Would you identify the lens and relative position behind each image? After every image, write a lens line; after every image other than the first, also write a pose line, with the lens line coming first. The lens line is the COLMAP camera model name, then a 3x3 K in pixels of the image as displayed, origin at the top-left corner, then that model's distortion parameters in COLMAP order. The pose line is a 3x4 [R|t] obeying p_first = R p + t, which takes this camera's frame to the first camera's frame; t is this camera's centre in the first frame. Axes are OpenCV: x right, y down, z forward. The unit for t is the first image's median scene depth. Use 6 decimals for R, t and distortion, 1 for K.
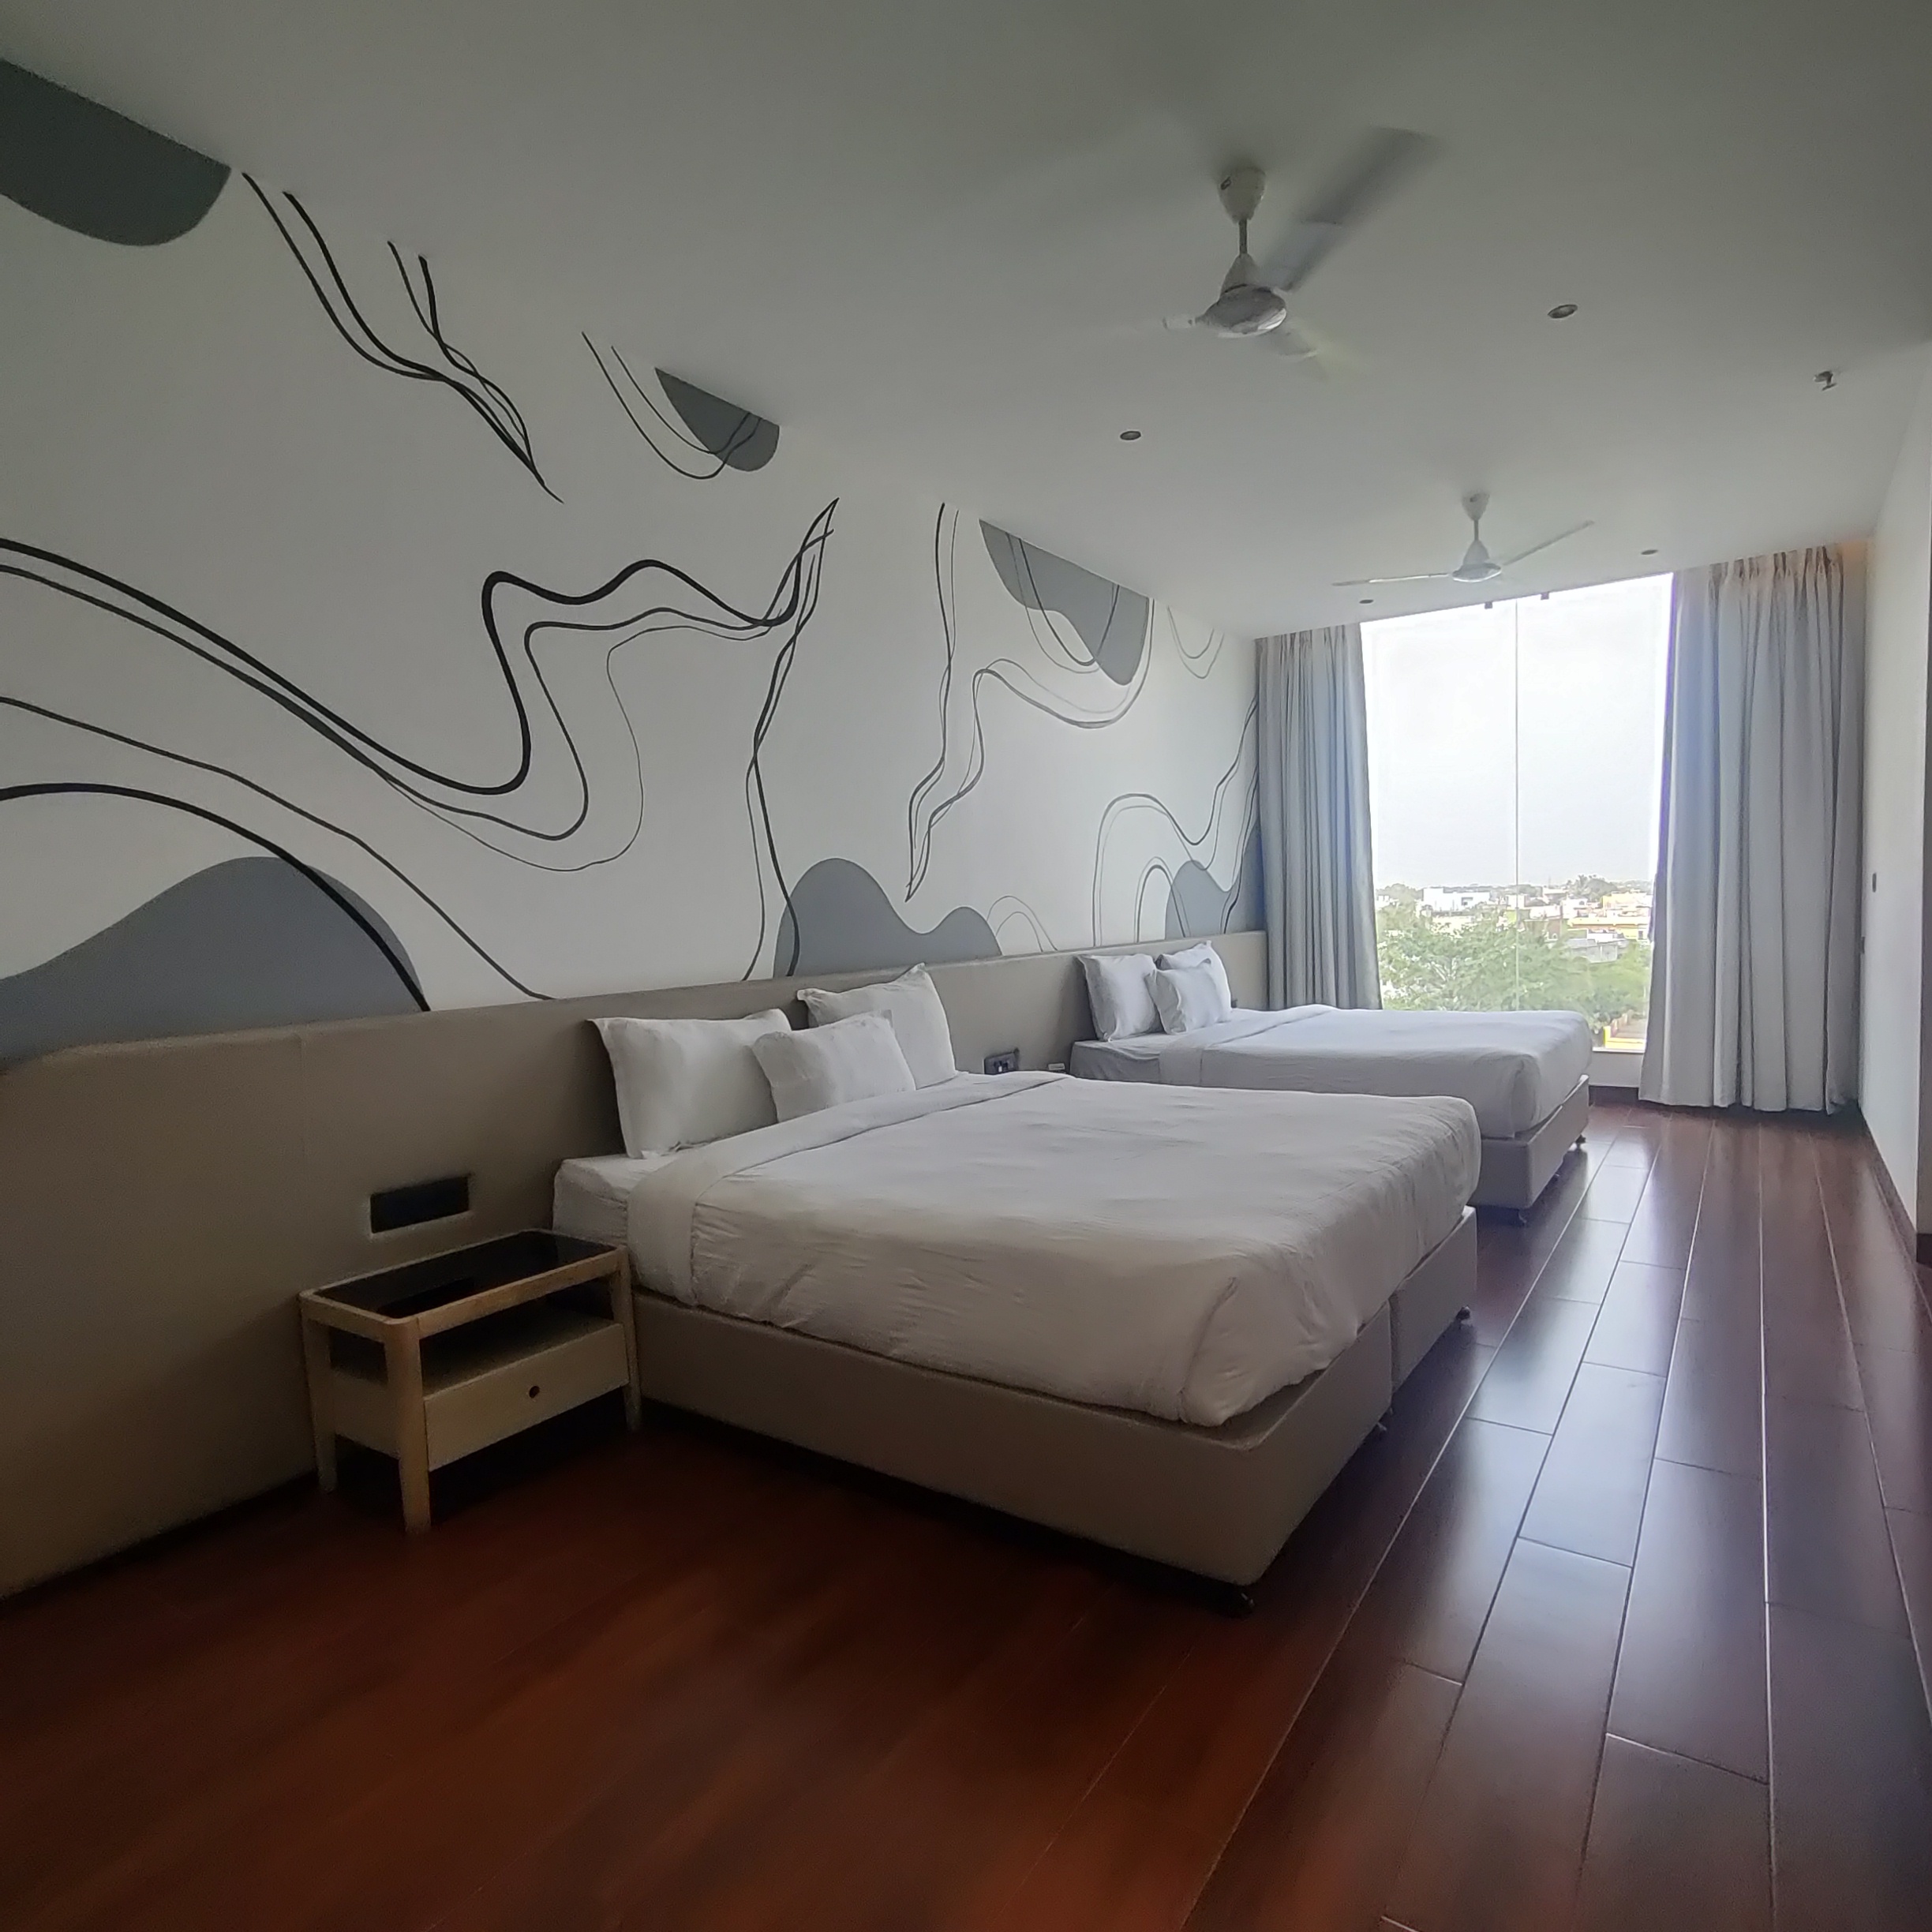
lens RADIAL K [[1157.3, 0, 973.1], [0, 1157.3, 987.6], [0, 0, 1]] dist [-0.000611, 0.001546]
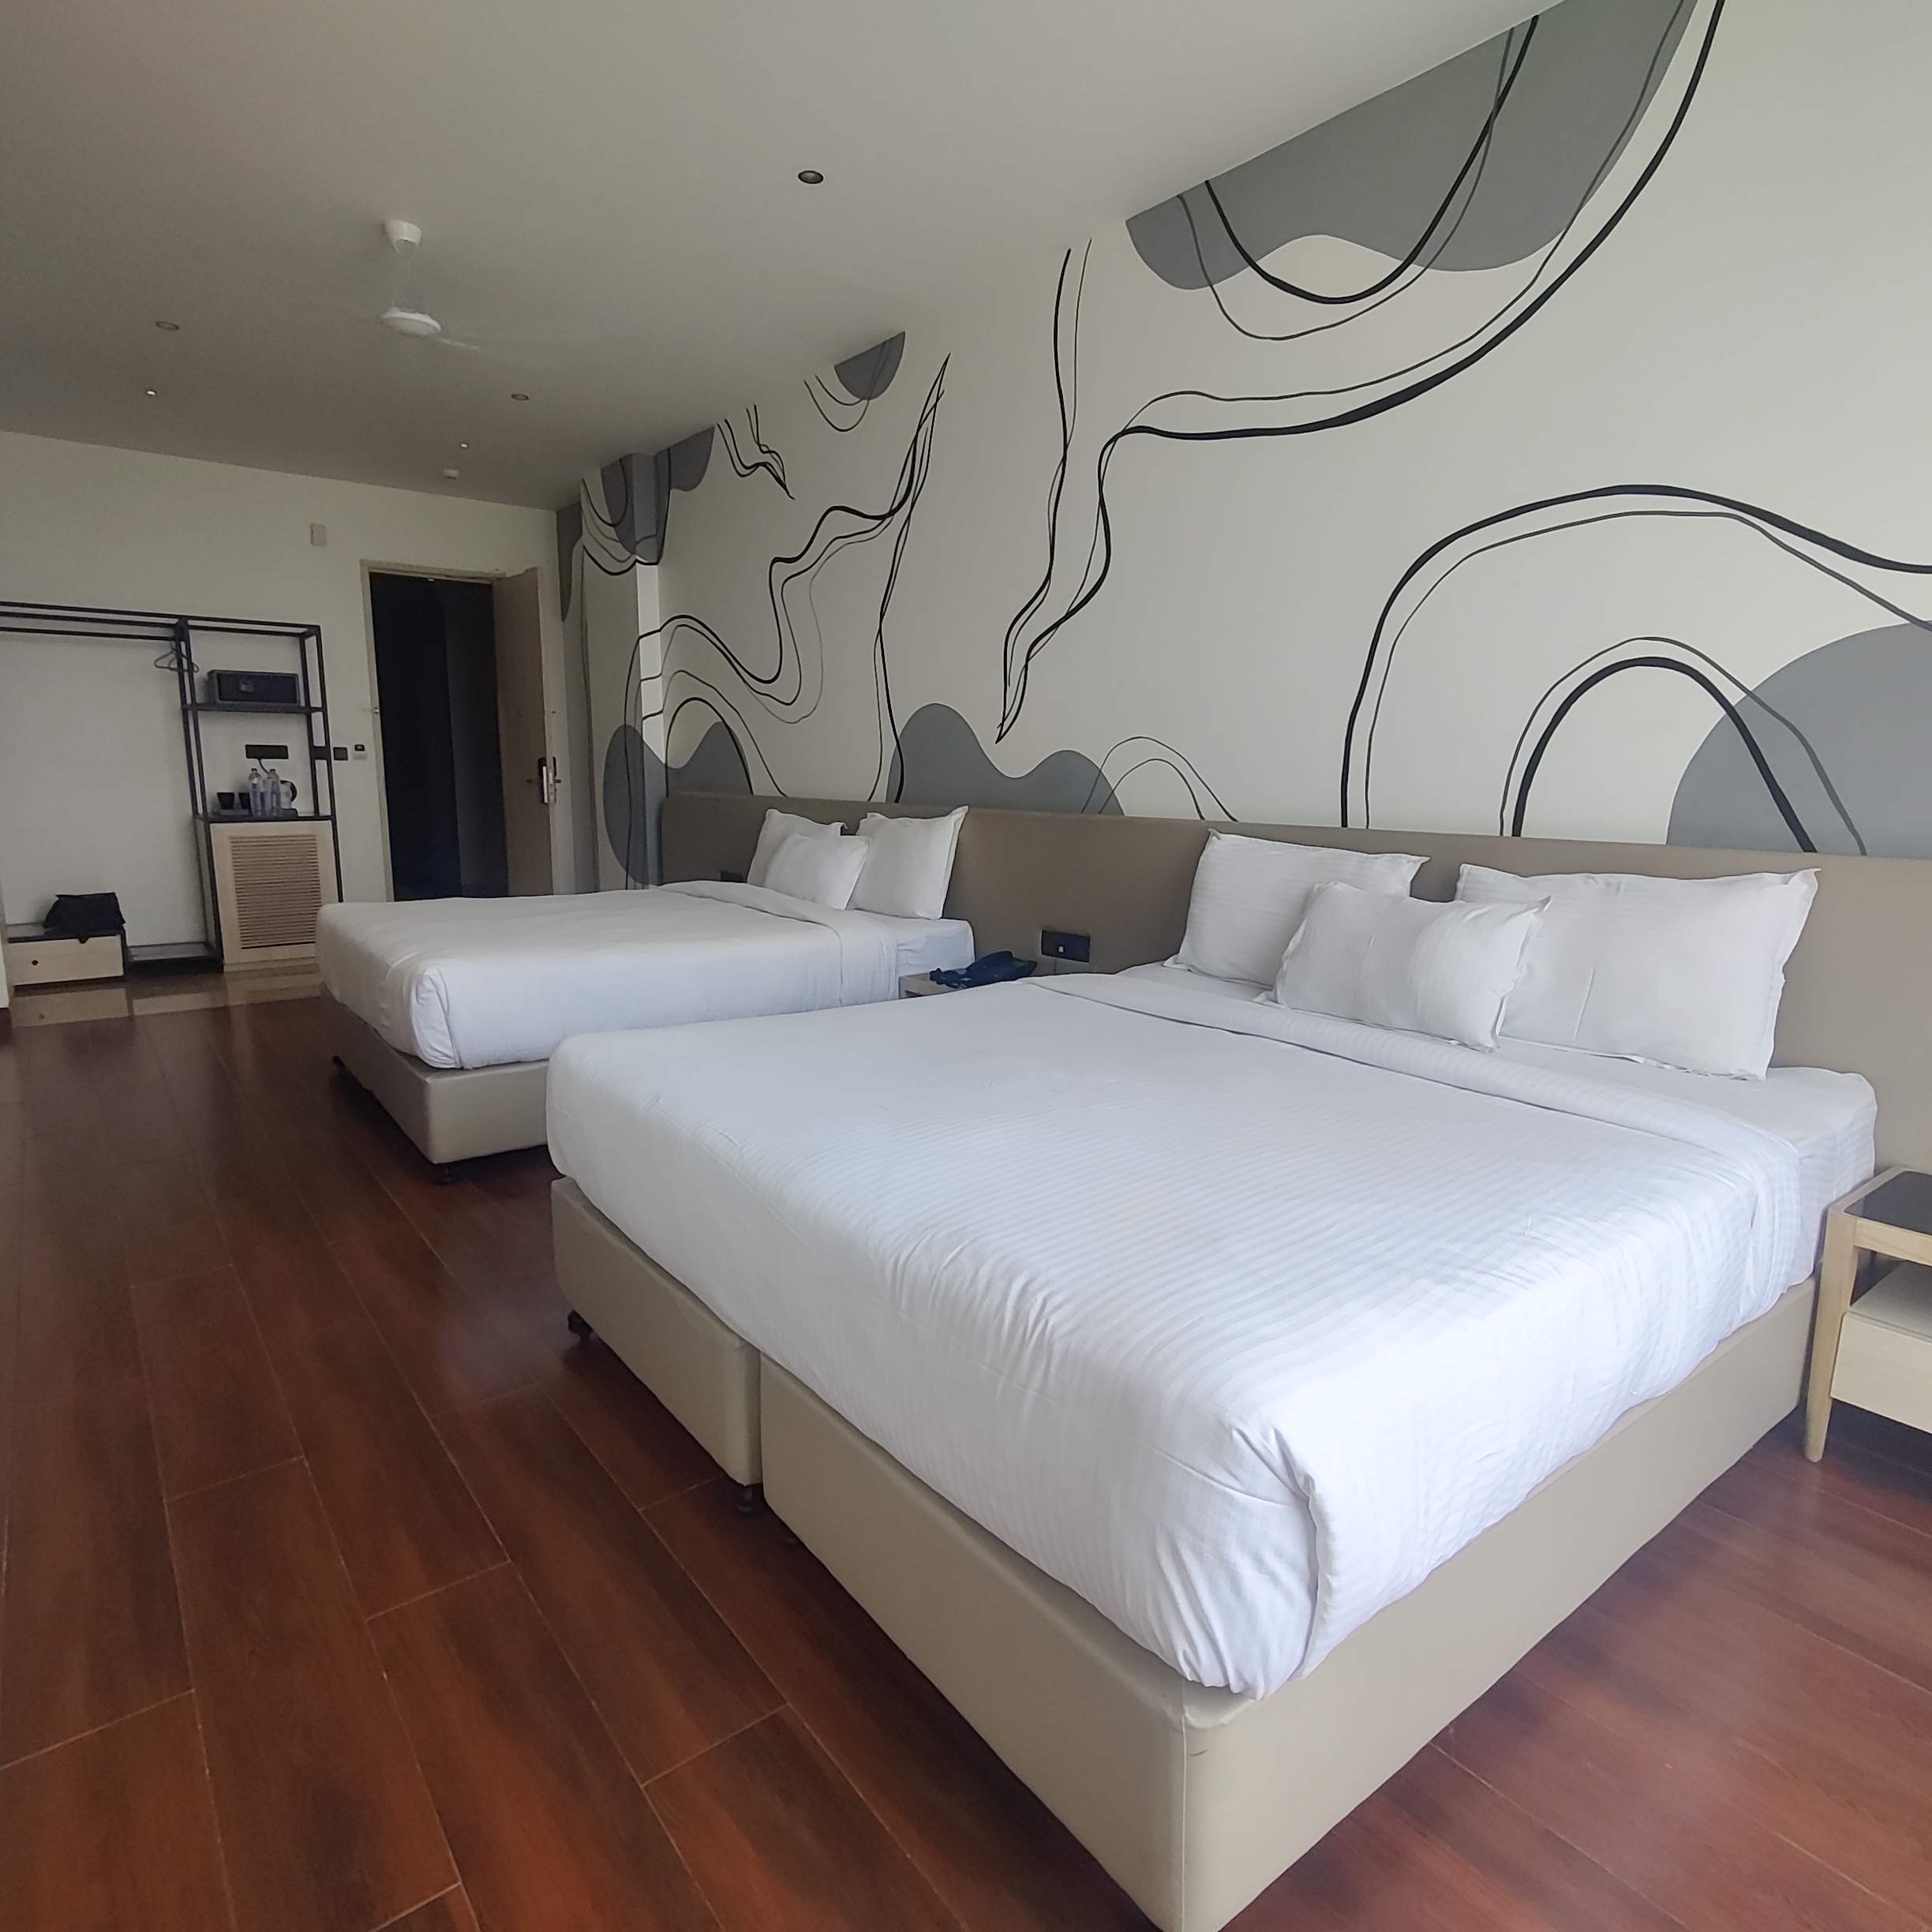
lens RADIAL K [[1154.7, 0, 977.5], [0, 1154.7, 951.4], [0, 0, 1]] dist [0.004734, 0.003087]
pose [[-0.306806, 0.183413, -0.933932, 1.145043], [-0.063733, 0.975095, 0.212434, -0.140862], [0.949636, 0.124698, -0.287476, 1.665576]]
